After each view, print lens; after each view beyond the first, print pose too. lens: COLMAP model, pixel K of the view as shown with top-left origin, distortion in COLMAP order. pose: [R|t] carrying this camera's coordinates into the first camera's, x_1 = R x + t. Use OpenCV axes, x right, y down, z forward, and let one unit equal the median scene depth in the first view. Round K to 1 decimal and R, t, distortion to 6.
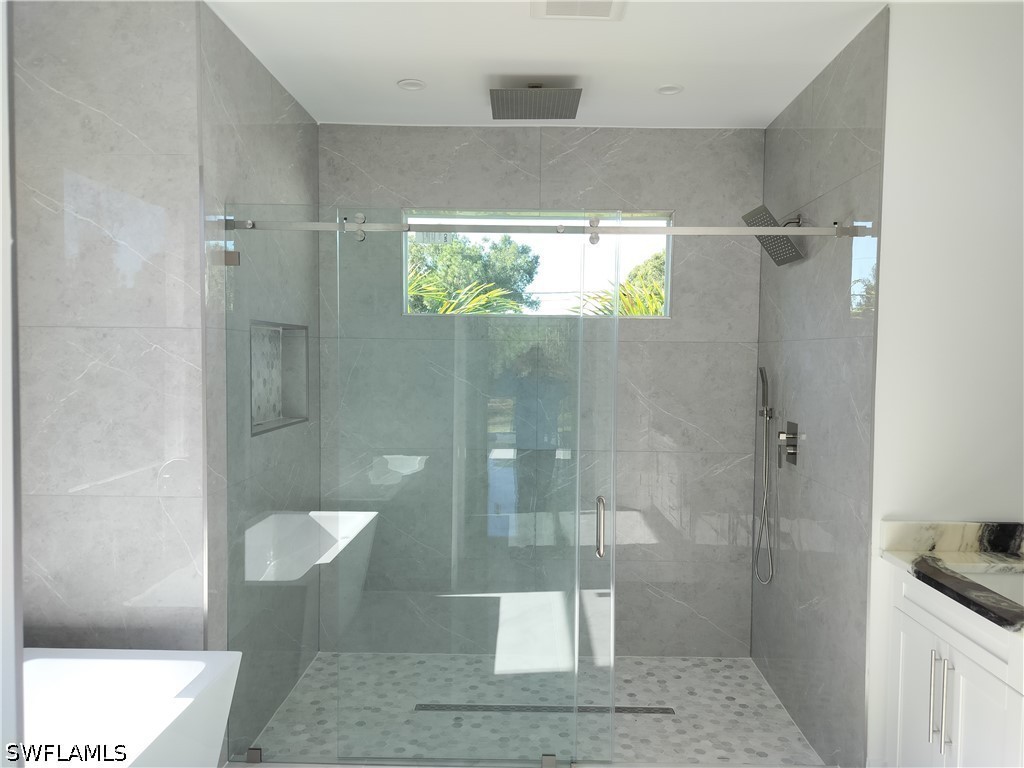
lens RADIAL K [[721.9, 0, 529.6], [0, 721.9, 386.6], [0, 0, 1]] dist [0.076240, -0.081007]
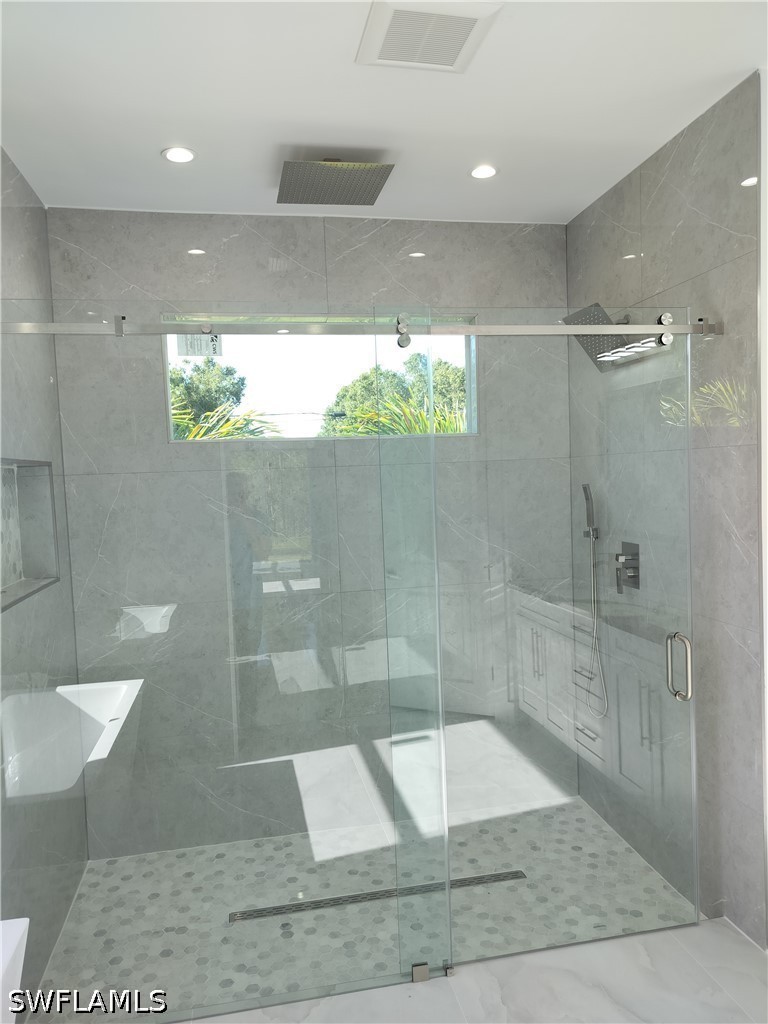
lens RADIAL K [[721.9, 0, 379.6], [0, 721.9, 519.5], [0, 0, 1]] dist [0.076240, -0.081007]
pose [[0.979488, -0.061129, 0.192006, -0.113269], [0.058088, 0.998081, 0.021434, -0.017033], [-0.192948, -0.009841, 0.981160, 0.149075]]
